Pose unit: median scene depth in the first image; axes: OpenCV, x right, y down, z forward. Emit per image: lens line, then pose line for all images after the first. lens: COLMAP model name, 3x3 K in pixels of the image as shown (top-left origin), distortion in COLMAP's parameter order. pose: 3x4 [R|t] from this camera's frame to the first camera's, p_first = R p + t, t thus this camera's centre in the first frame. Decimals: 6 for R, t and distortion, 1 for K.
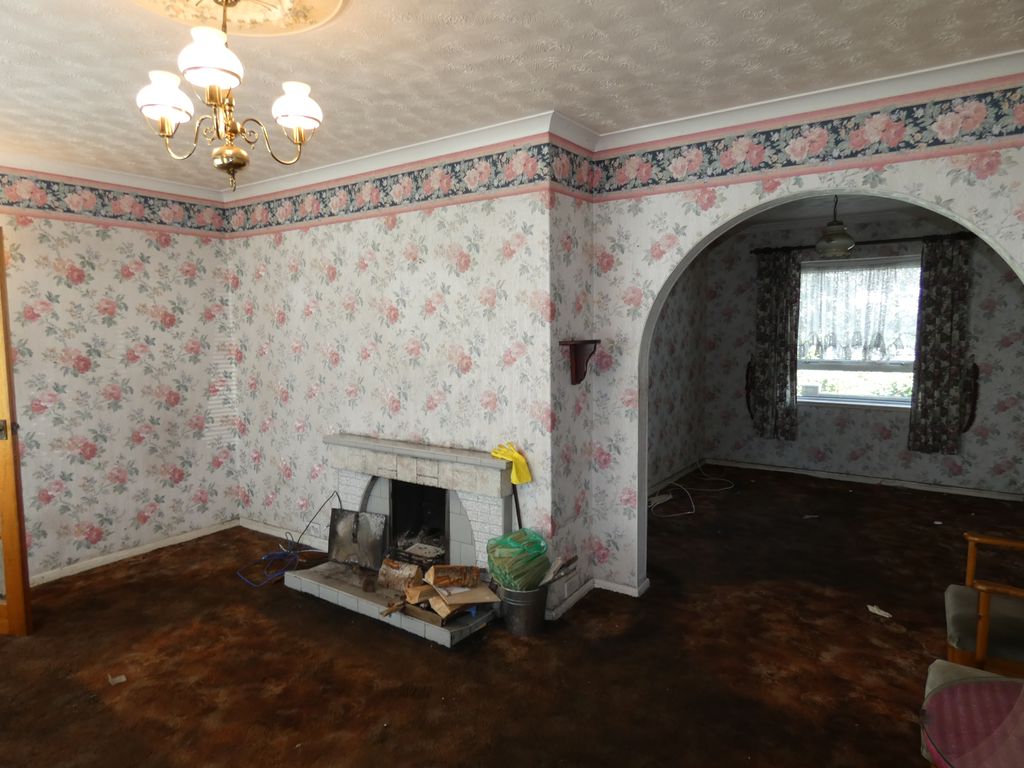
lens RADIAL K [[613.9, 0, 508.6], [0, 613.9, 380.1], [0, 0, 1]] dist [-0.006850, -0.000254]
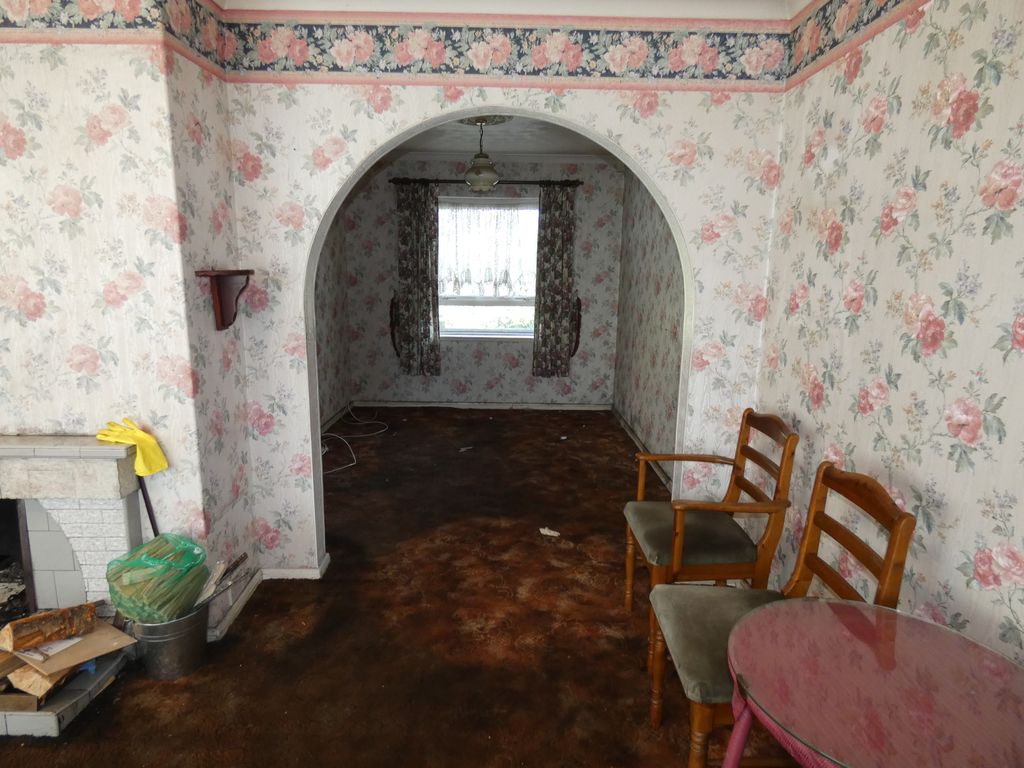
lens RADIAL K [[613.9, 0, 511.8], [0, 613.9, 379.6], [0, 0, 1]] dist [-0.006850, -0.000254]
pose [[0.816482, -0.086366, 0.570874, -0.033669], [0.028758, 0.993605, 0.109189, -0.004350], [-0.576654, -0.072734, 0.813745, 0.182400]]
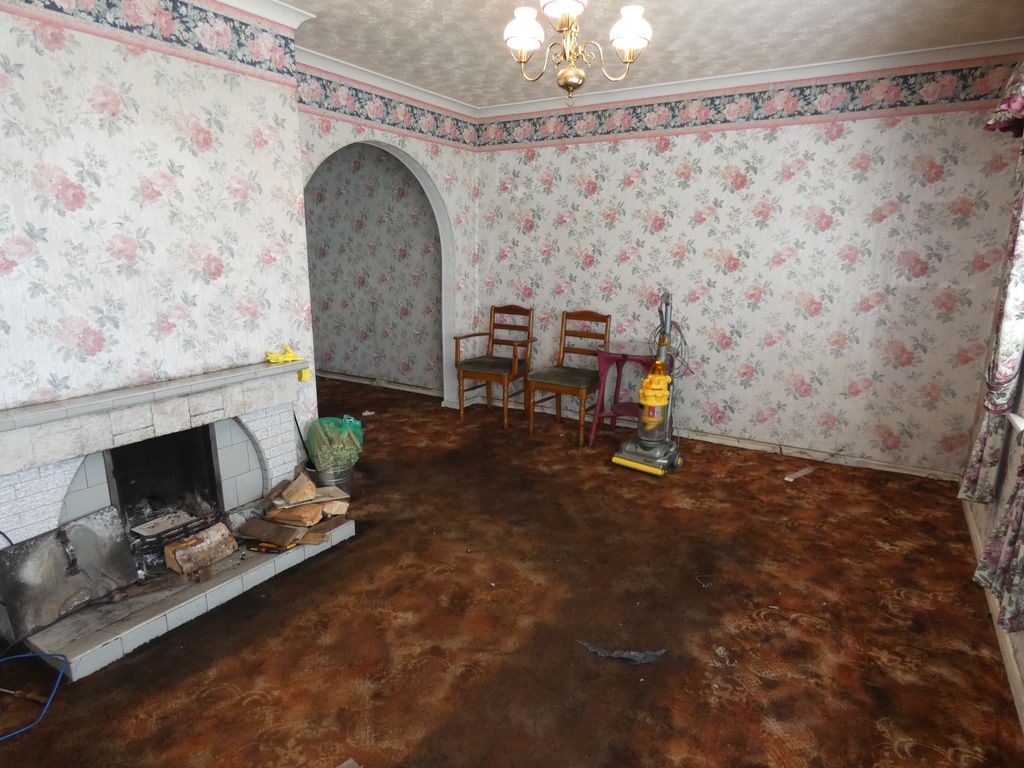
lens RADIAL K [[613.9, 0, 512.5], [0, 613.9, 379.5], [0, 0, 1]] dist [-0.006850, -0.000254]
pose [[-0.061129, -0.206377, 0.976561, -0.959800], [0.075007, 0.974675, 0.210673, -0.023015], [-0.995308, 0.086127, -0.044101, 0.662640]]
